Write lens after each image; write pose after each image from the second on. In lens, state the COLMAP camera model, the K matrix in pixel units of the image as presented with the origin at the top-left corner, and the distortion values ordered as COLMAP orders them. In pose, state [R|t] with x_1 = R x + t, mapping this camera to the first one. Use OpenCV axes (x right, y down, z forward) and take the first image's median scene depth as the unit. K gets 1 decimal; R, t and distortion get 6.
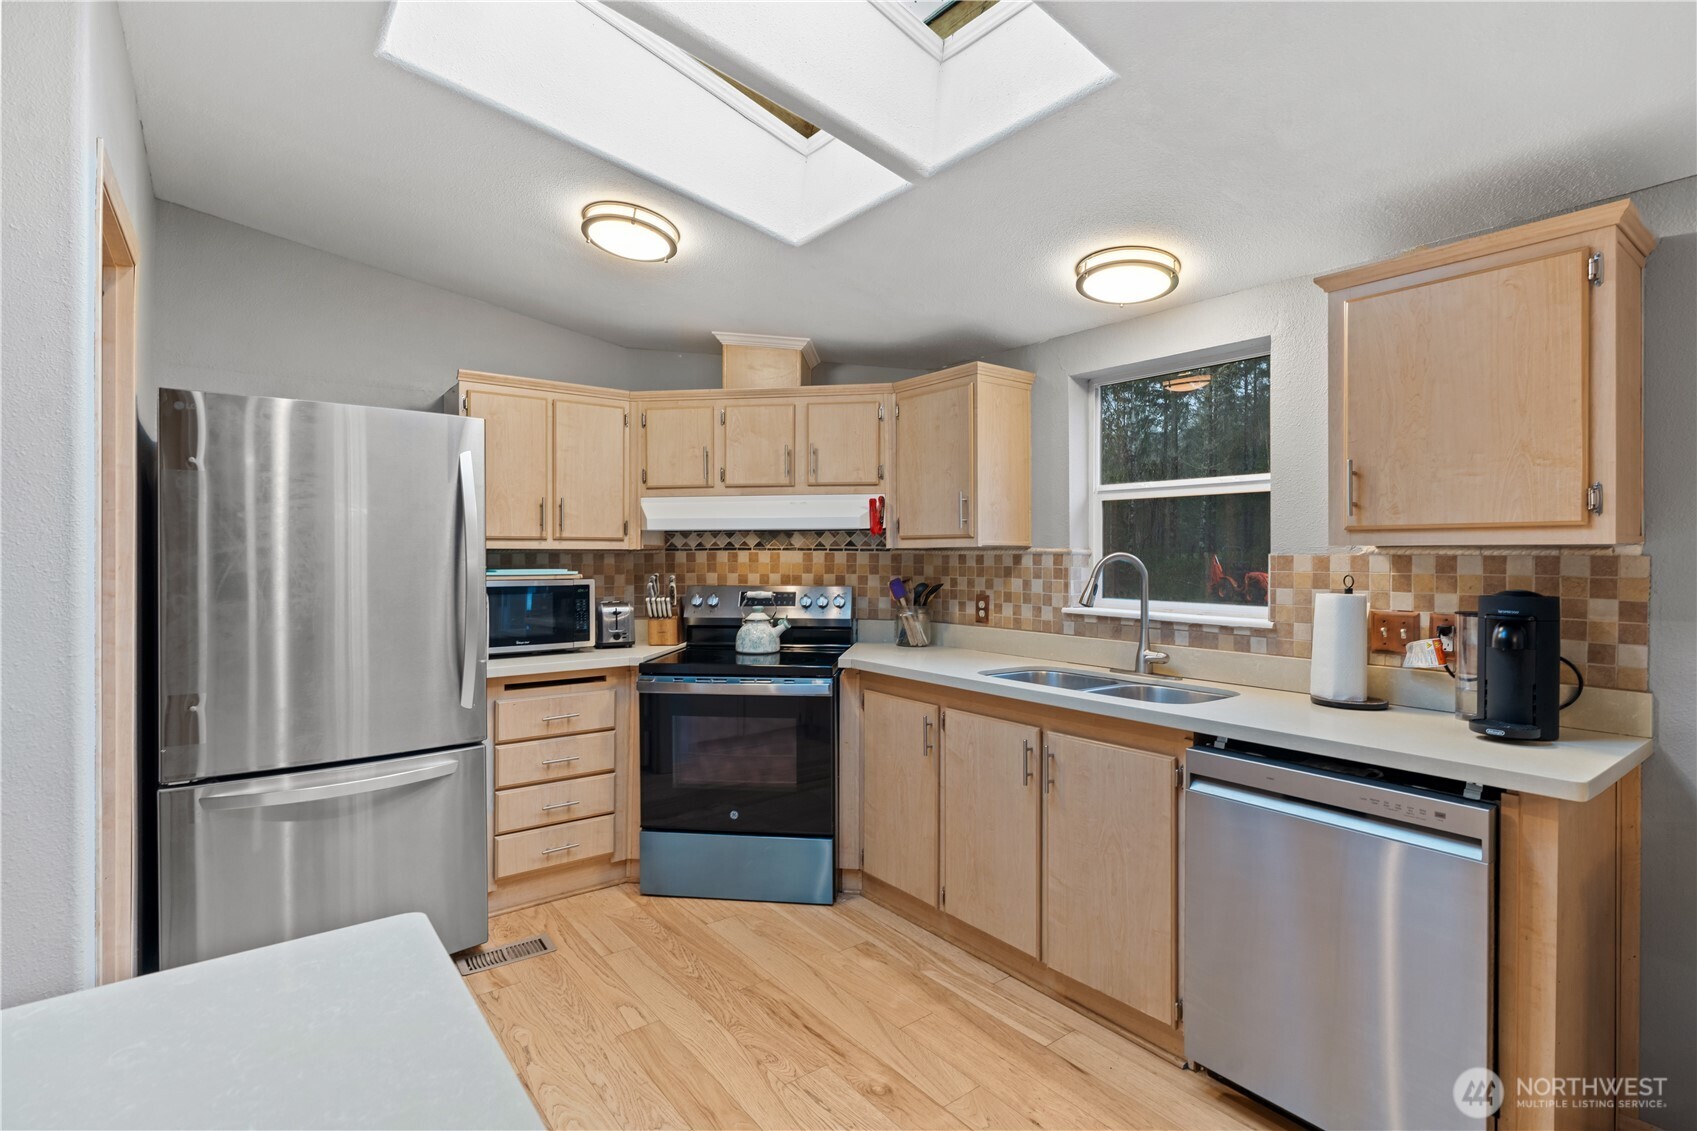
lens RADIAL K [[815.9, 0, 852.0], [0, 815.9, 559.6], [0, 0, 1]] dist [-0.004557, -0.000022]
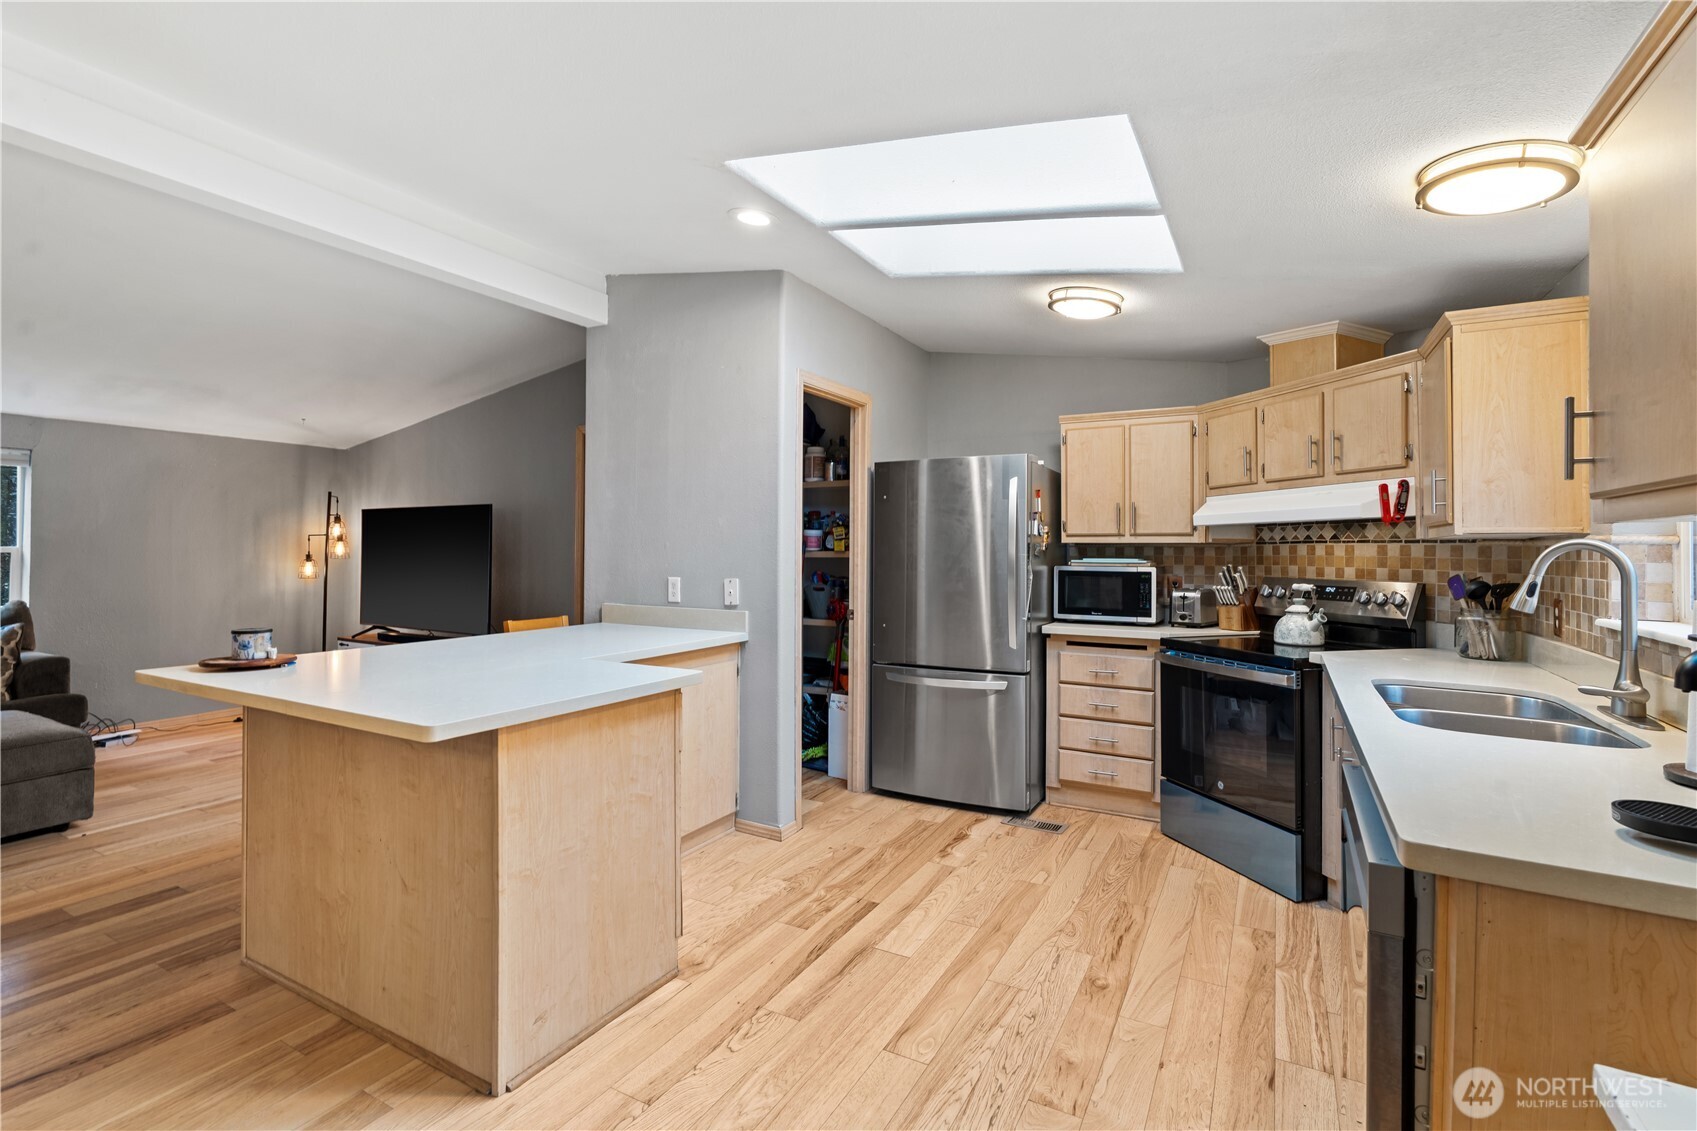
lens RADIAL K [[783.9, 0, 830.9], [0, 783.9, 548.9], [0, 0, 1]] dist [0.000331, 0.000115]
pose [[0.385287, -0.001062, -0.922796, 0.588601], [-0.009107, 0.999946, -0.004953, 0.006519], [0.922752, 0.010313, 0.385257, 0.105187]]
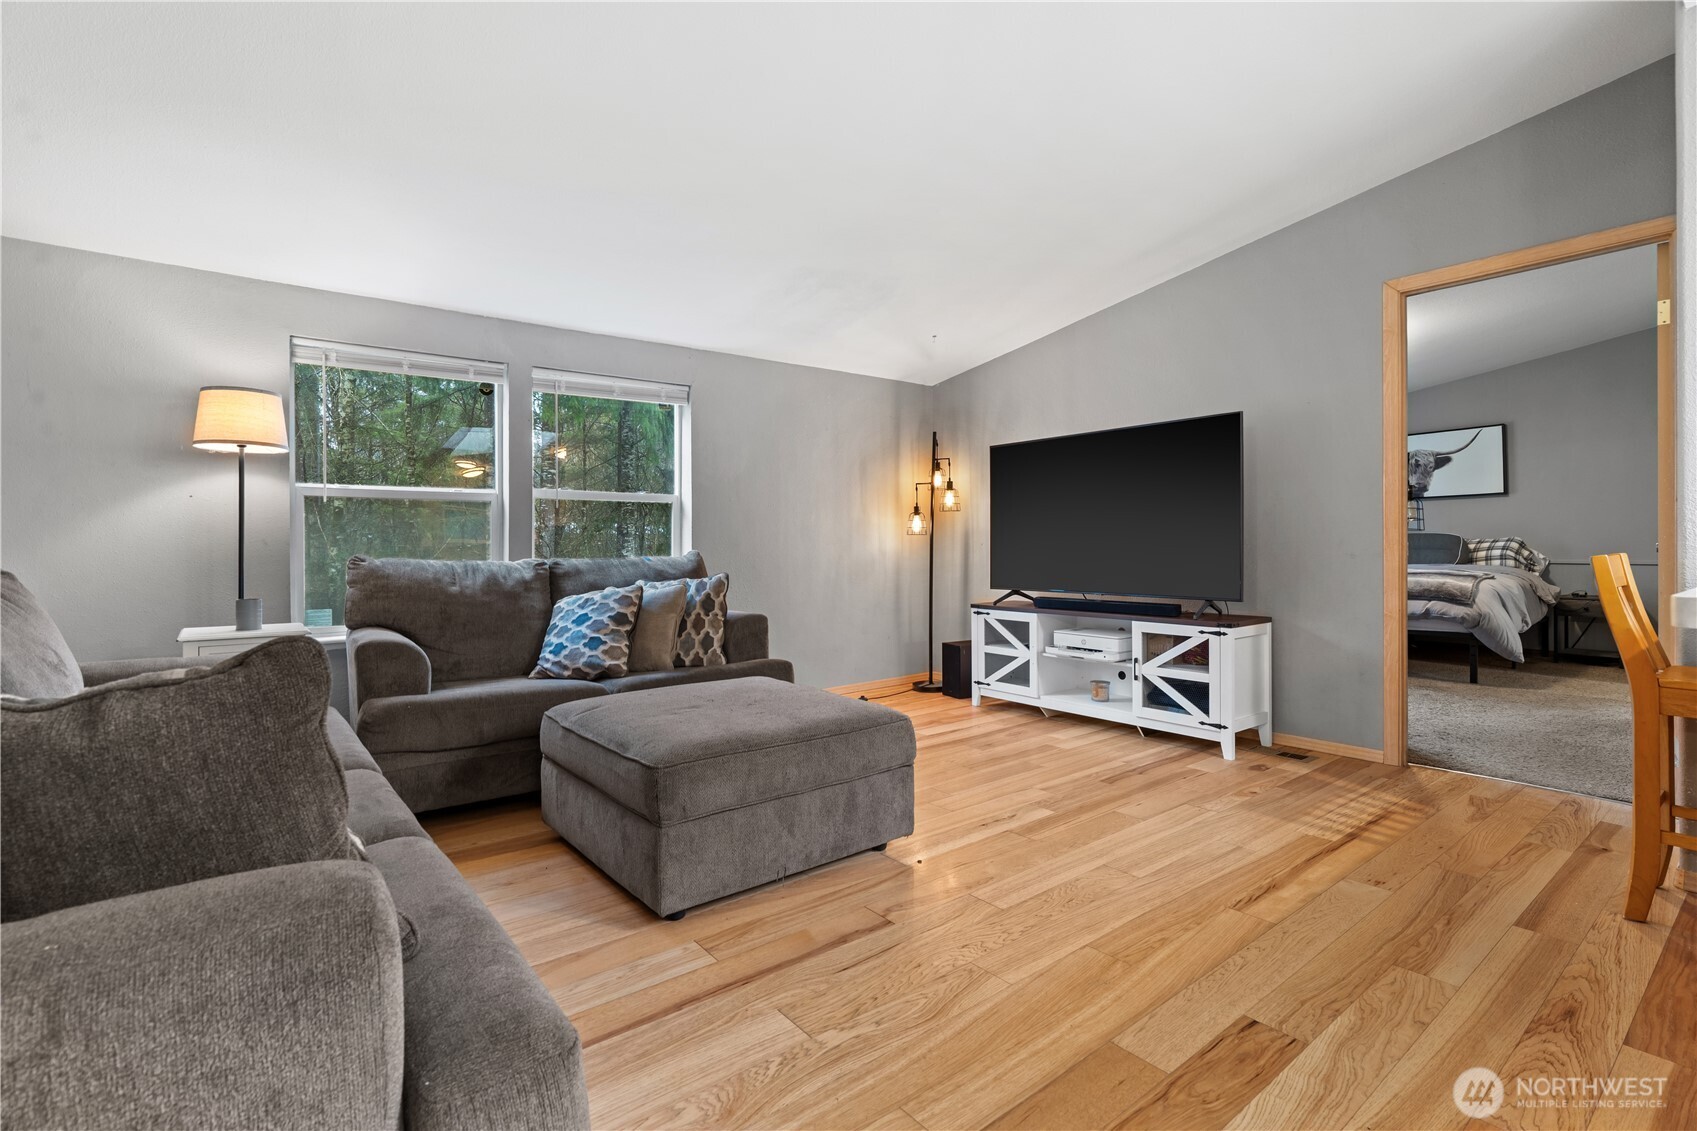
lens RADIAL K [[796.3, 0, 851.7], [0, 796.3, 546.1], [0, 0, 1]] dist [0.030781, 0.000068]
pose [[0.020279, 0.000946, -0.999794, -0.043851], [0.003226, 0.999994, 0.001012, 0.102059], [0.999789, -0.003246, 0.020276, -0.508666]]
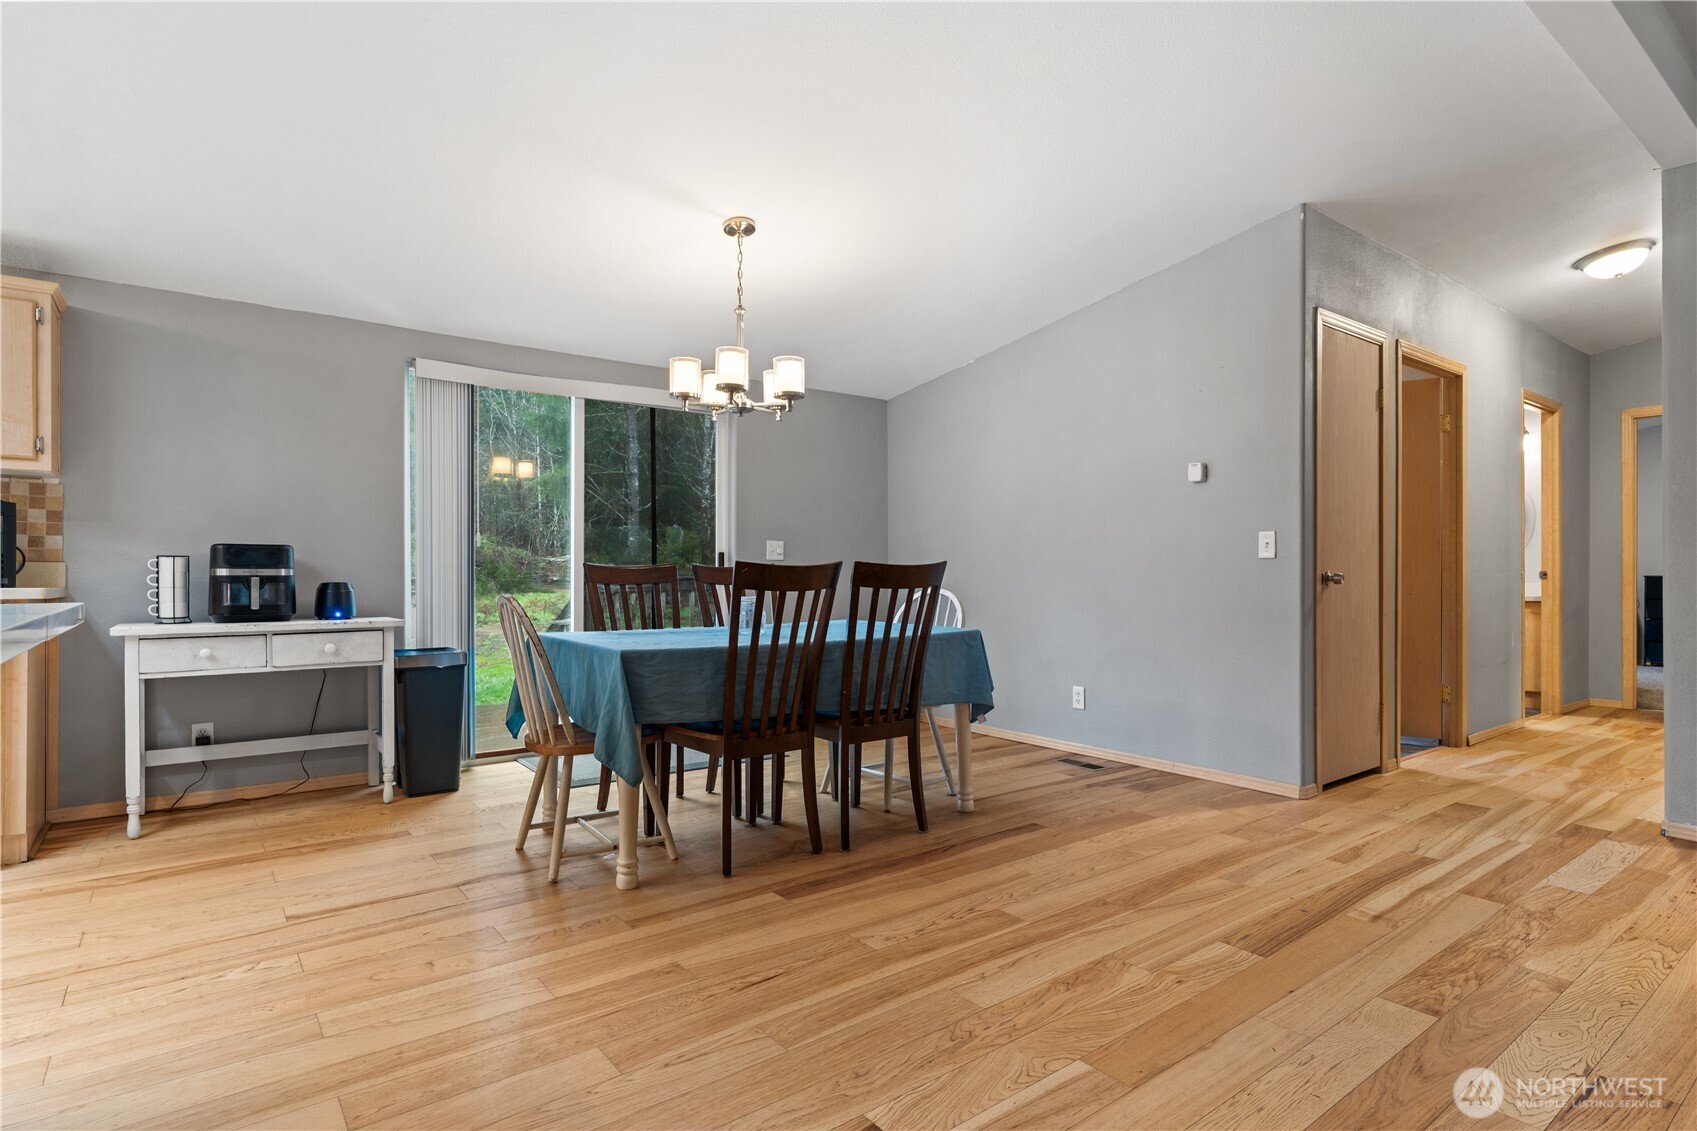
lens RADIAL K [[874.8, 0, 848.5], [0, 874.8, 565.5], [0, 0, 1]] dist [-0.005694, -0.001415]
pose [[0.006697, 0.006490, 0.999957, -0.485600], [0.006416, 0.999958, -0.006533, 0.106443], [-0.999957, 0.006460, 0.006655, -0.388110]]
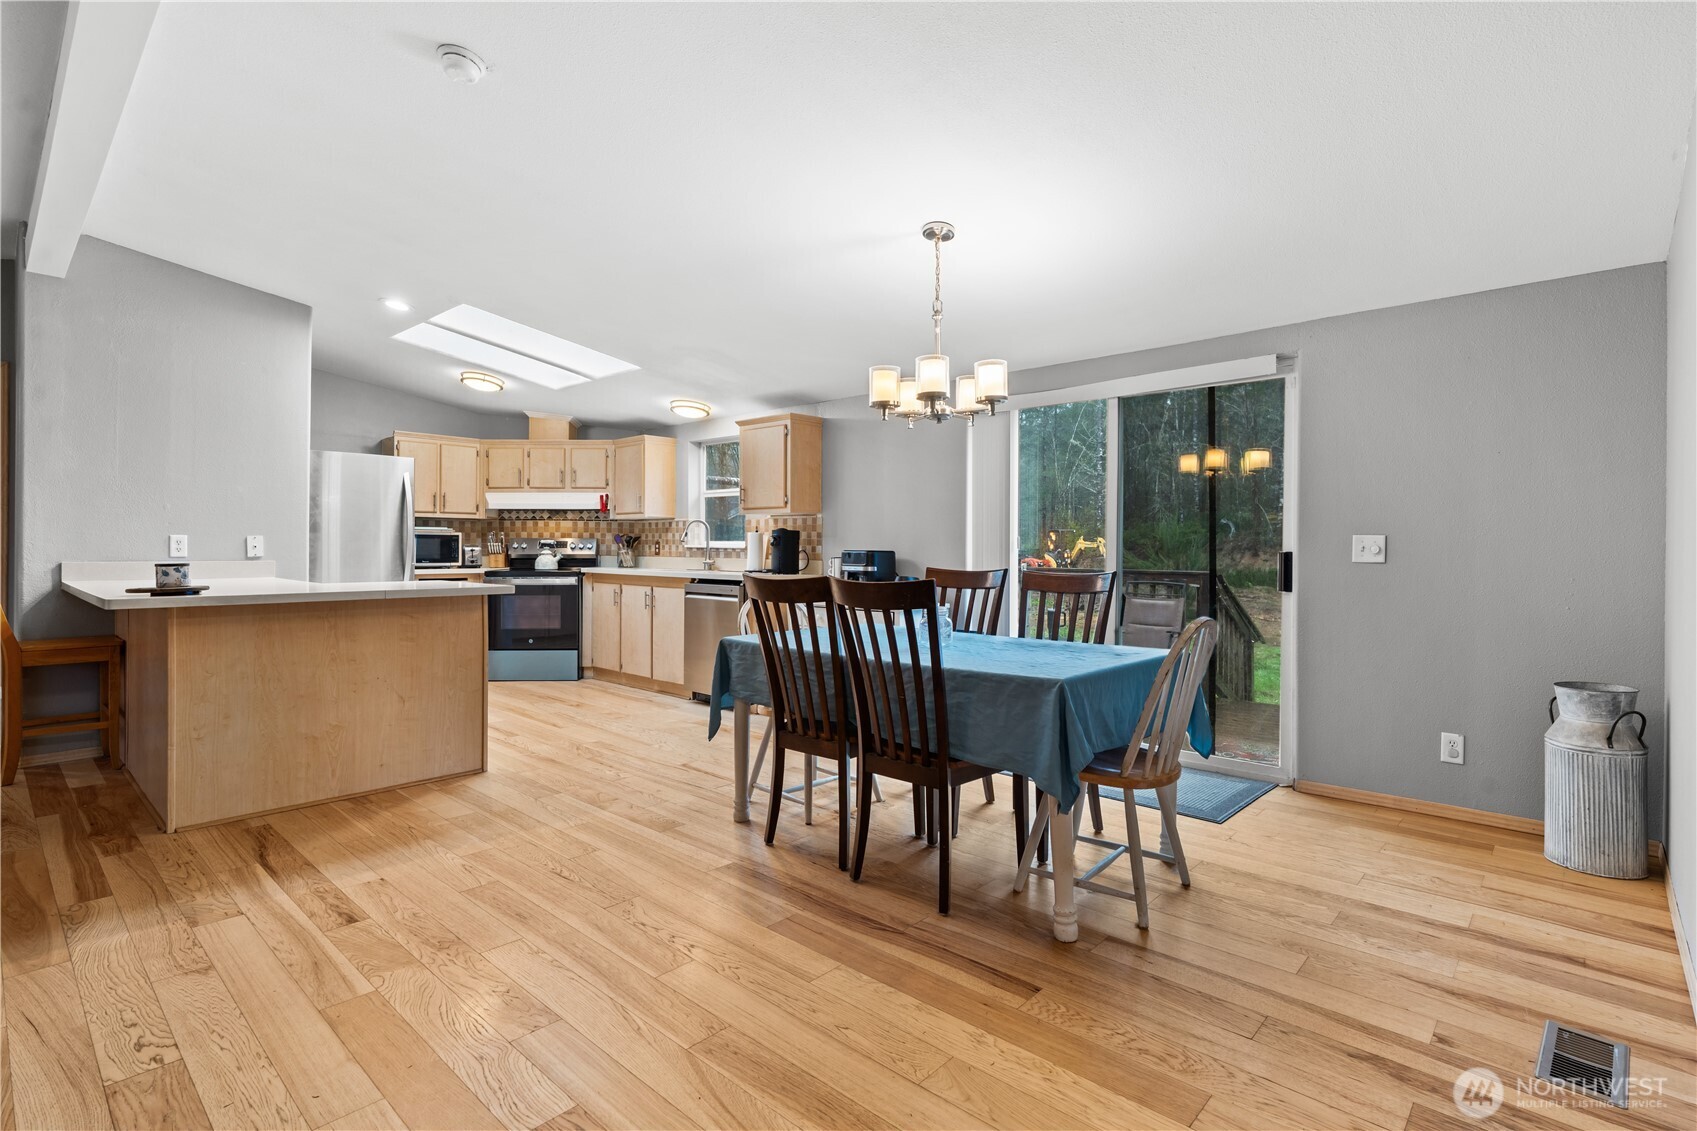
lens RADIAL K [[821.0, 0, 842.7], [0, 821.0, 548.0], [0, 0, 1]] dist [-0.001971, -0.000088]
pose [[0.986835, 0.003660, 0.161686, 0.298331], [-0.003006, 0.999986, -0.004286, 0.069989], [-0.161700, 0.003744, 0.986833, -1.197990]]
